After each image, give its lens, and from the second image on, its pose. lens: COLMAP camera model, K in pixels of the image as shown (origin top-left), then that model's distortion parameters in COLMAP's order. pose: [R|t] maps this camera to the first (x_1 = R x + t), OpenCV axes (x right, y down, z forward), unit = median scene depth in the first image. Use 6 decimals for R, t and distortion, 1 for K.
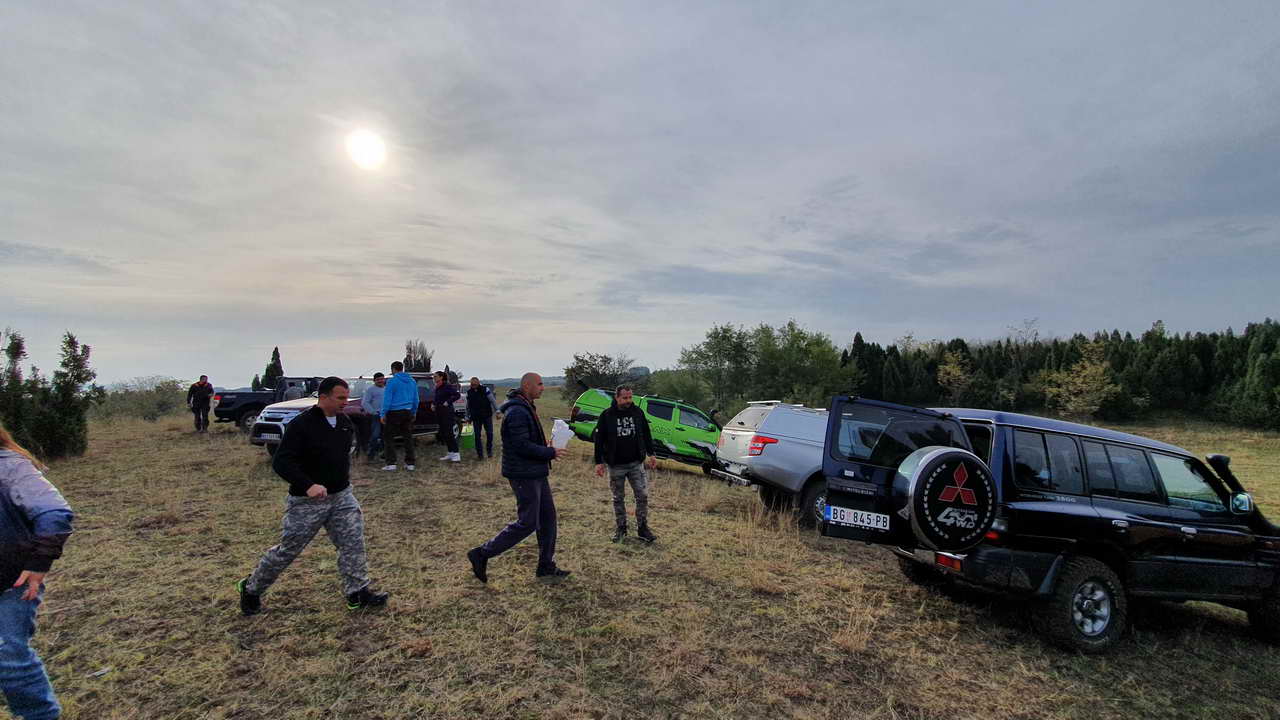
lens RADIAL K [[515.1, 0, 648.9], [0, 515.1, 365.3], [0, 0, 1]] dist [0.012567, -0.000172]
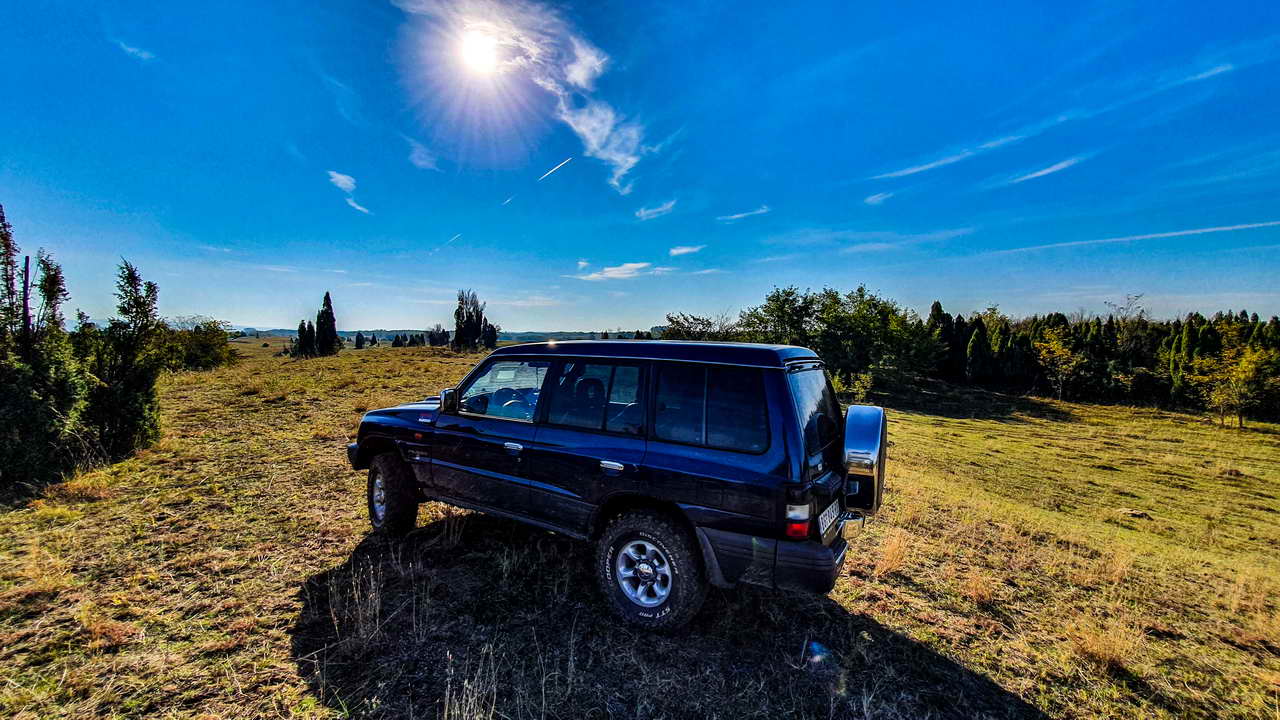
lens RADIAL K [[515.1, 0, 648.9], [0, 515.1, 365.3], [0, 0, 1]] dist [0.012567, -0.000172]
pose [[0.998413, 0.045937, -0.032587, -0.089827], [-0.043207, 0.995855, 0.080032, -0.003024], [0.036128, -0.078497, 0.996260, 0.075293]]
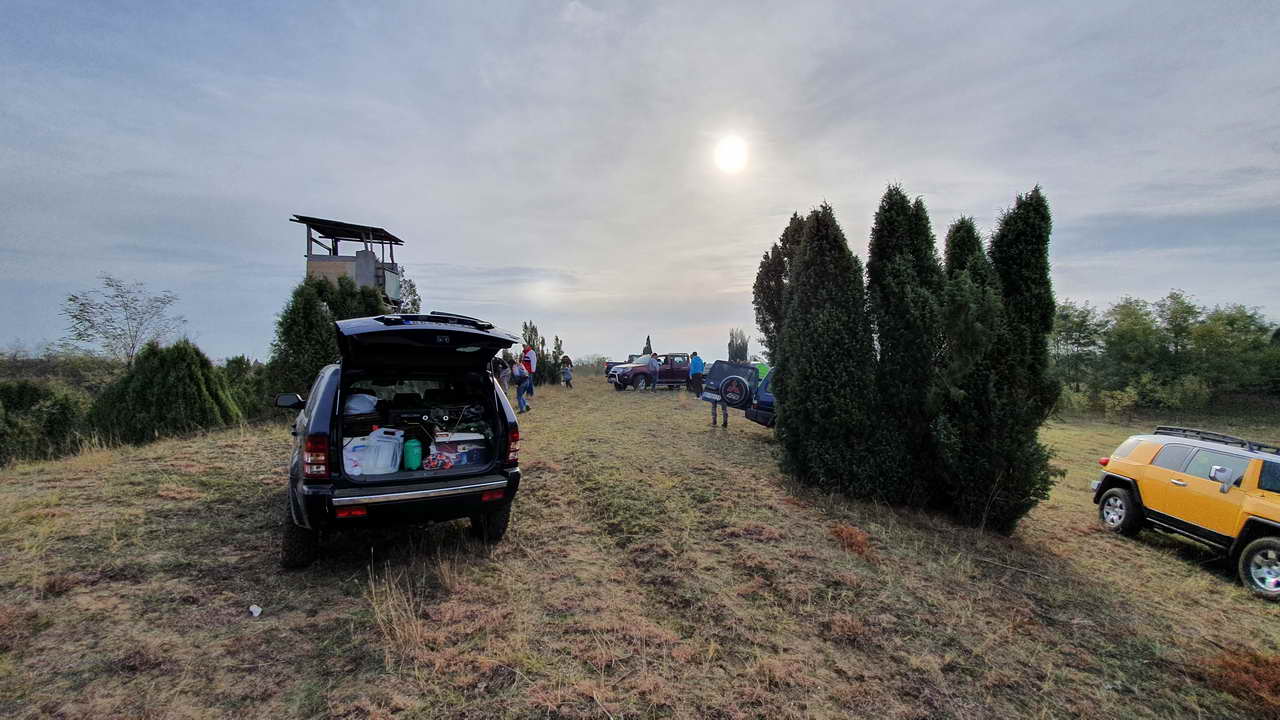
lens RADIAL K [[515.1, 0, 648.9], [0, 515.1, 365.3], [0, 0, 1]] dist [0.012567, -0.000172]
pose [[0.786242, 0.023796, -0.617460, 0.173312], [-0.002654, 0.999379, 0.035135, -0.001527], [0.617912, -0.025986, 0.785817, -0.151221]]
